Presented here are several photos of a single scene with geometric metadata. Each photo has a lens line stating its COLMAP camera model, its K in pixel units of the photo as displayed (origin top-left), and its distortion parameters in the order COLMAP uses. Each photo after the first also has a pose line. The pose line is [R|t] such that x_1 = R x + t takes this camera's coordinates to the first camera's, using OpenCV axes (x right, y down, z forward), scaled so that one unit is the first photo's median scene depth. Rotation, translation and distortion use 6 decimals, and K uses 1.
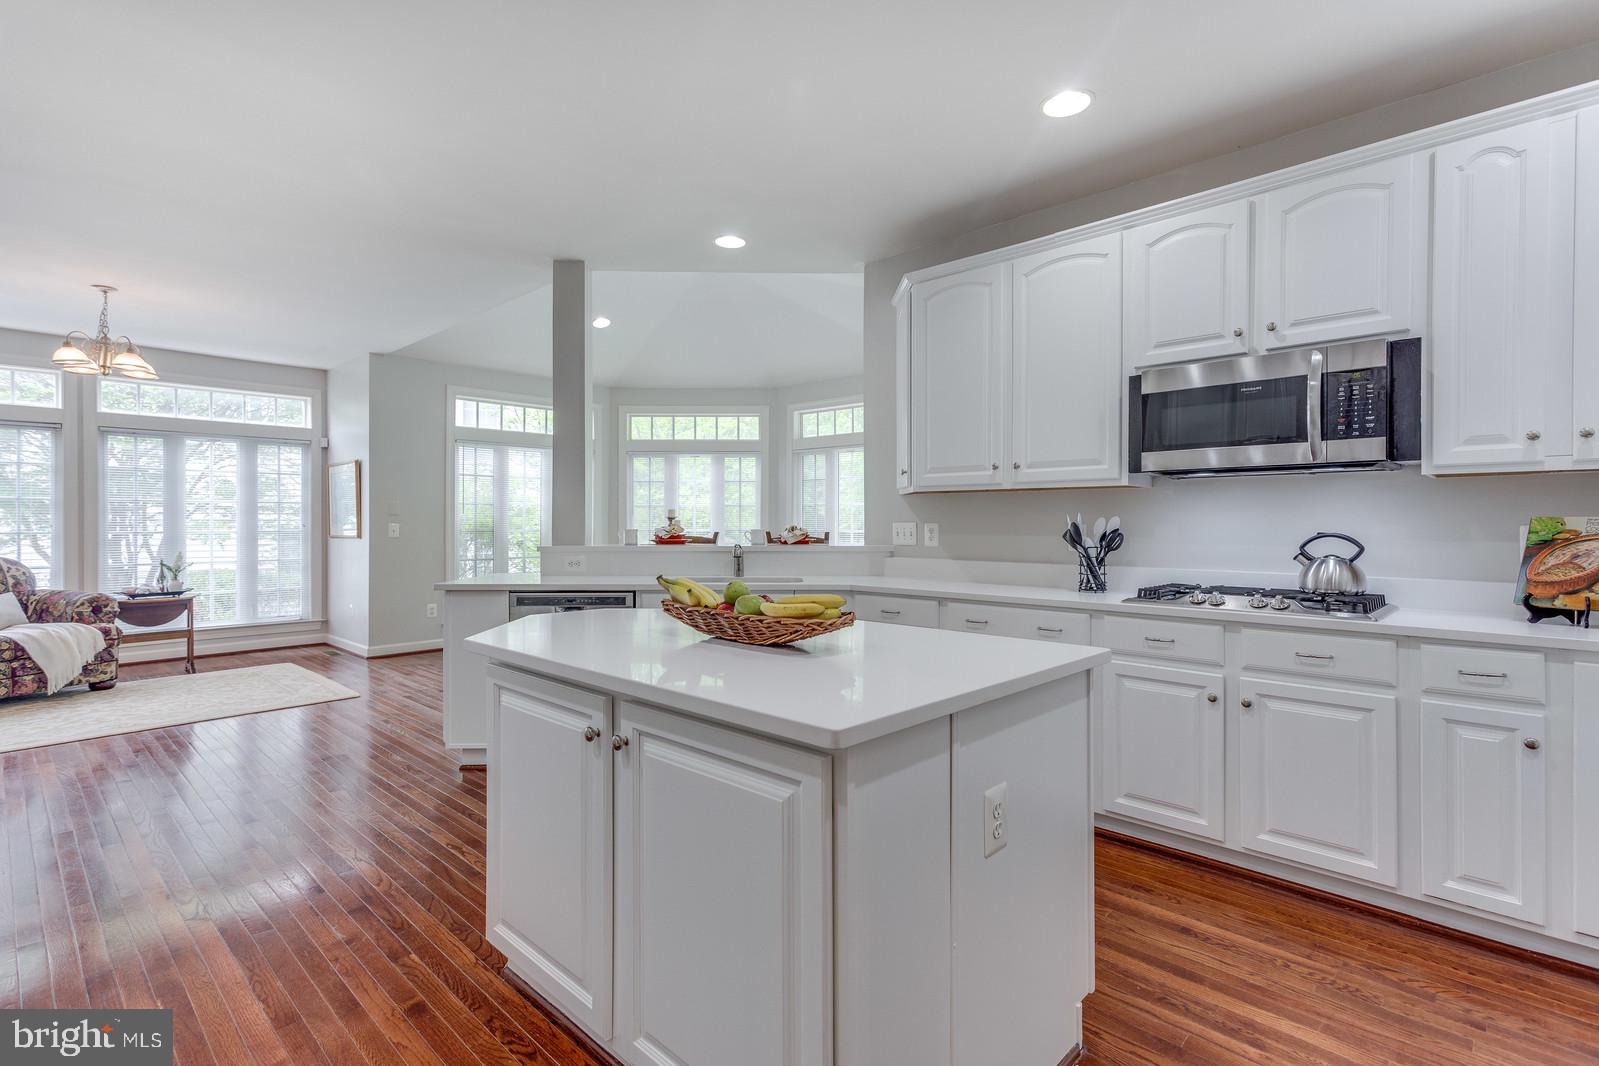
lens RADIAL K [[769.6, 0, 810.2], [0, 769.6, 523.2], [0, 0, 1]] dist [0.008200, 0.002192]
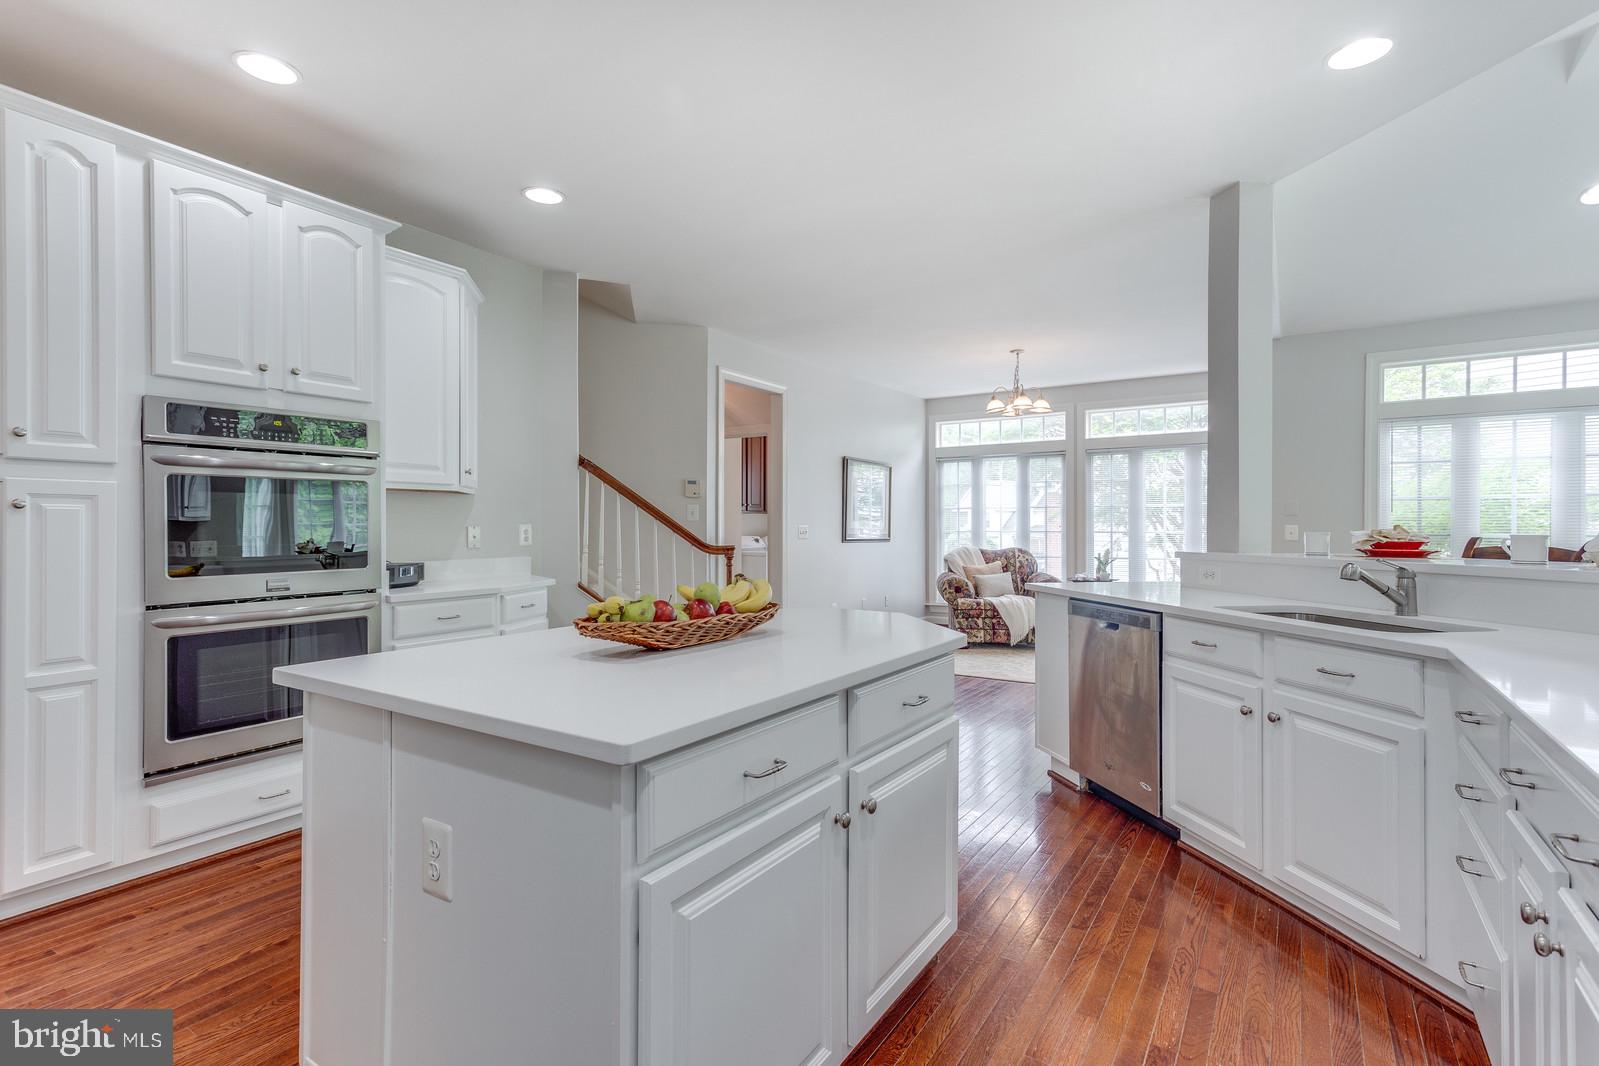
lens RADIAL K [[769.6, 0, 769.9], [0, 769.6, 523.7], [0, 0, 1]] dist [0.008200, 0.002192]
pose [[0.151054, -0.000133, -0.988525, 0.340636], [0.002052, 0.999998, 0.000179, -0.002568], [0.988523, -0.002055, 0.151054, 0.351798]]
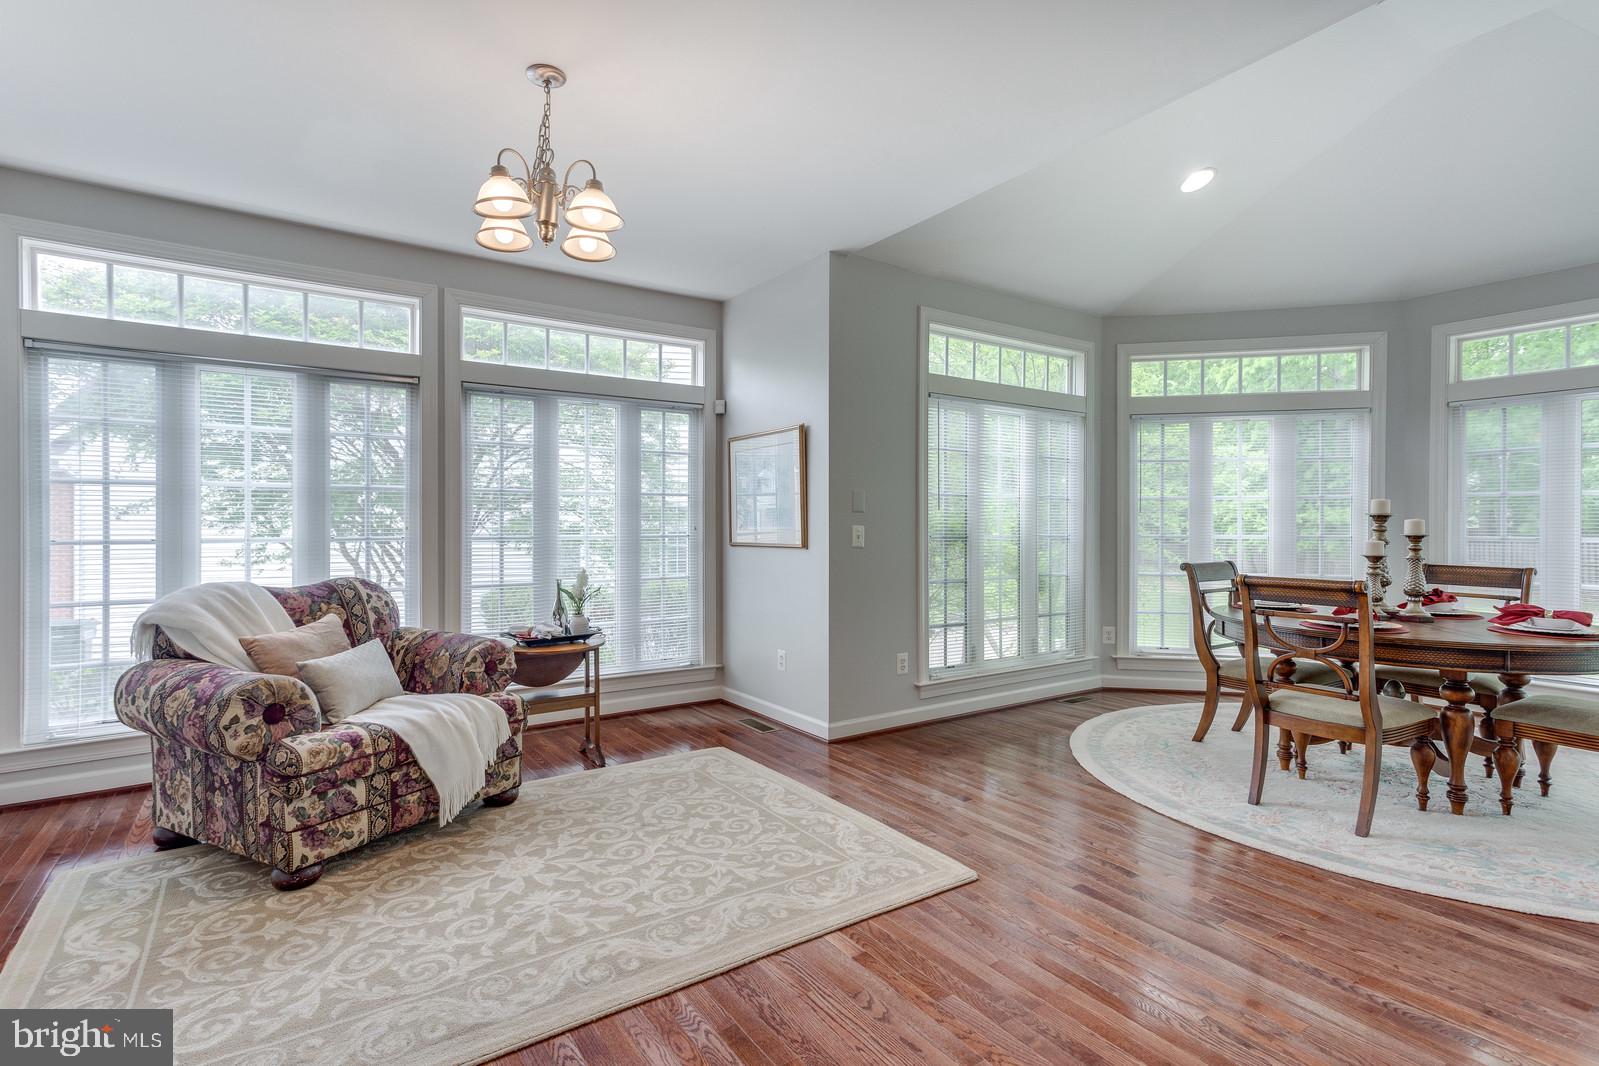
lens RADIAL K [[769.6, 0, 796.8], [0, 769.6, 525.4], [0, 0, 1]] dist [0.008200, 0.002192]
pose [[0.976647, 0.003622, -0.214818, -0.602352], [-0.003293, 0.999993, 0.001891, -0.000978], [0.214823, -0.001140, 0.976652, 0.503452]]
